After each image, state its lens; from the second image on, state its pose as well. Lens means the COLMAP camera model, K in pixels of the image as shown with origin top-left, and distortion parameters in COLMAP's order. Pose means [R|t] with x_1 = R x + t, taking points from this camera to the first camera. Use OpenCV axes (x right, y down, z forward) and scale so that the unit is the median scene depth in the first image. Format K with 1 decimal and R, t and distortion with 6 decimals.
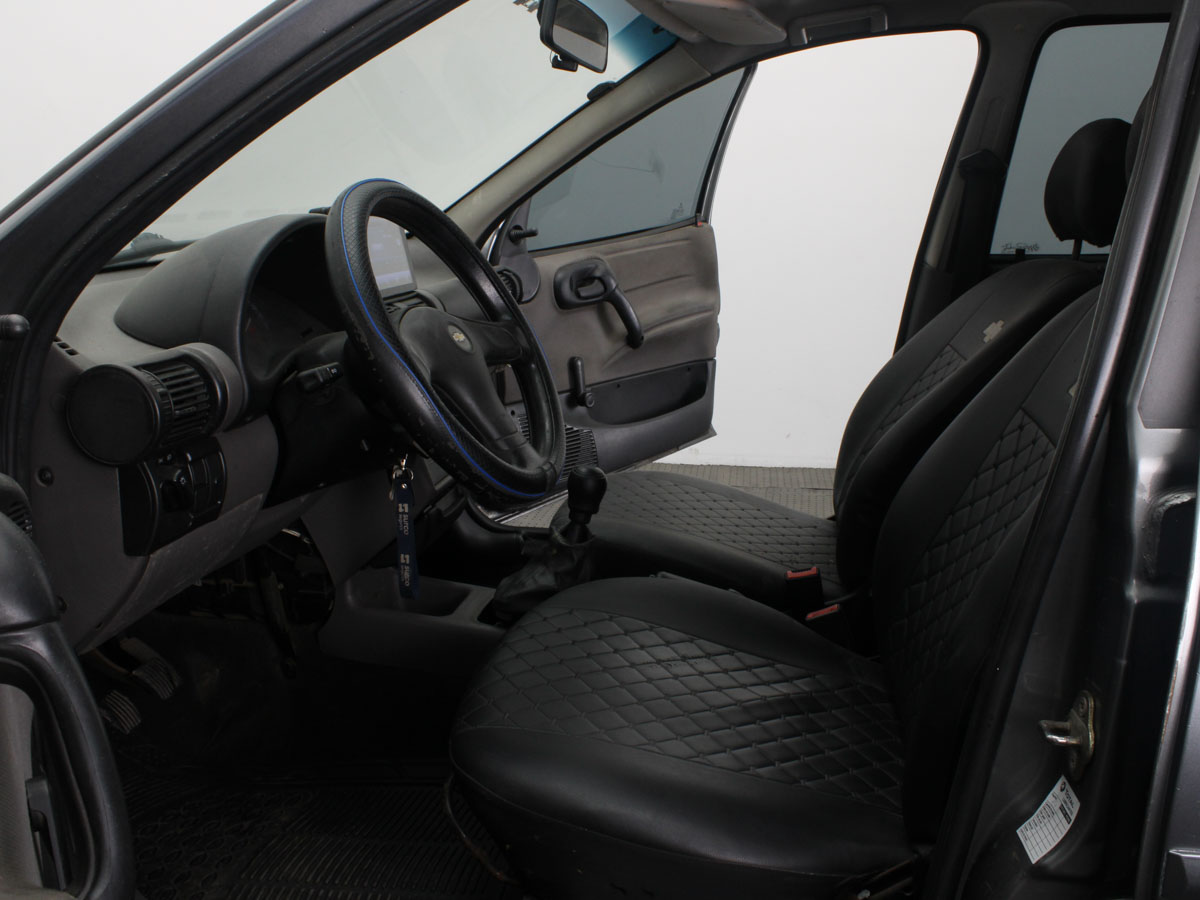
lens RADIAL K [[1111.3, 0, 600.0], [0, 1111.3, 450.0], [0, 0, 1]] dist [-0.170019, 0.141699]
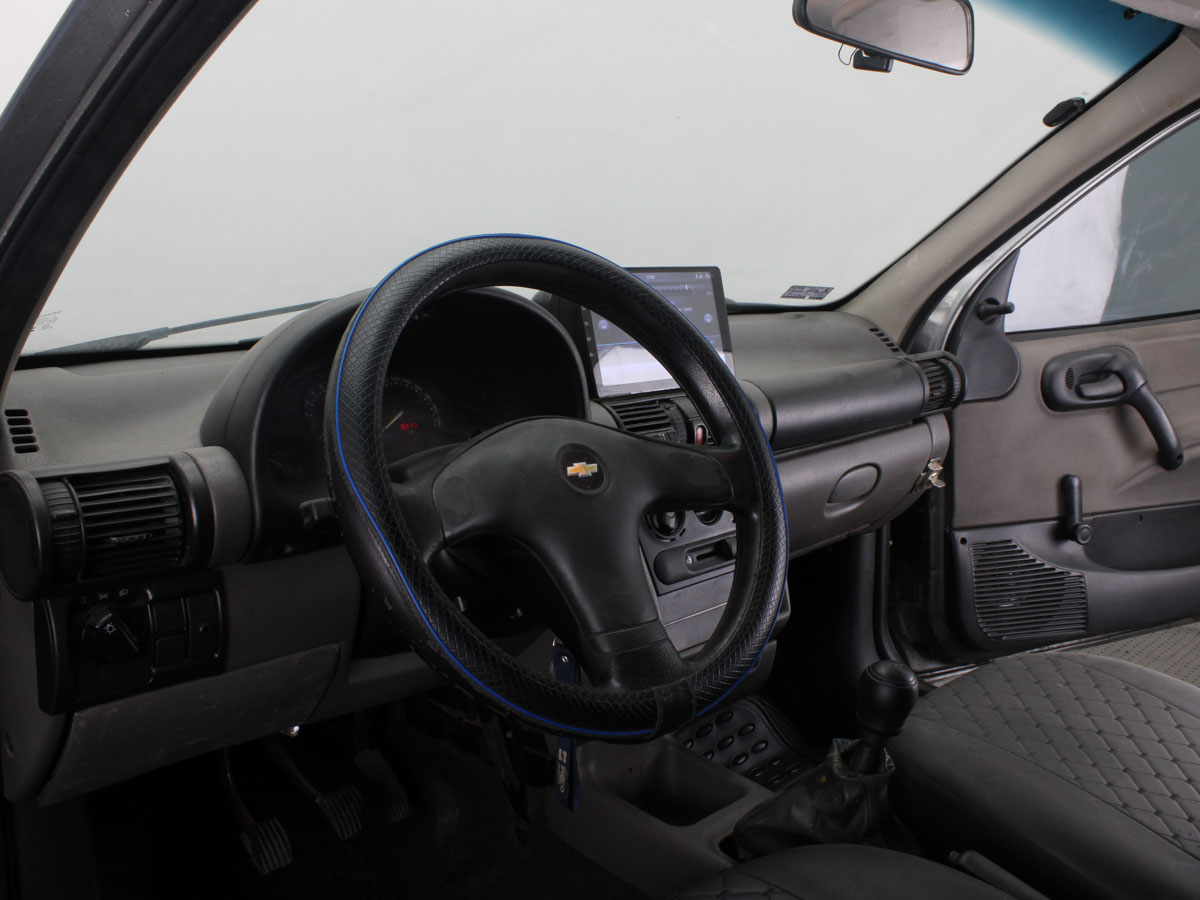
lens RADIAL K [[1111.3, 0, 600.0], [0, 1111.3, 450.0], [0, 0, 1]] dist [-0.170019, 0.141699]
pose [[0.822342, 0.094244, -0.561134, 0.146526], [-0.123483, 0.992243, -0.014315, -0.059627], [0.555432, 0.081062, 0.827601, 0.253511]]
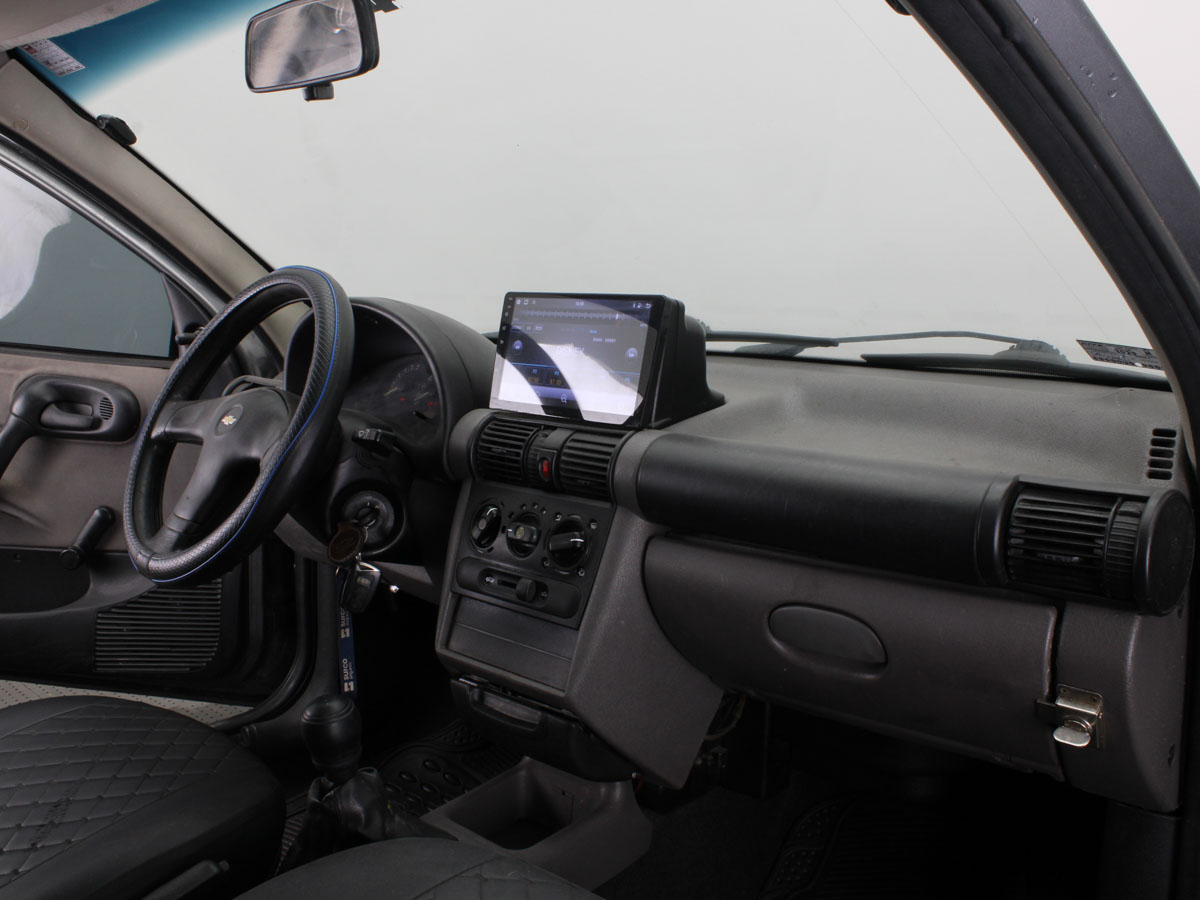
lens RADIAL K [[1111.3, 0, 600.0], [0, 1111.3, 450.0], [0, 0, 1]] dist [-0.170019, 0.141699]
pose [[-0.521638, 0.129955, -0.843211, 0.314838], [-0.199072, 0.942510, 0.268411, -0.241621], [0.829617, 0.307873, -0.465779, 1.023389]]
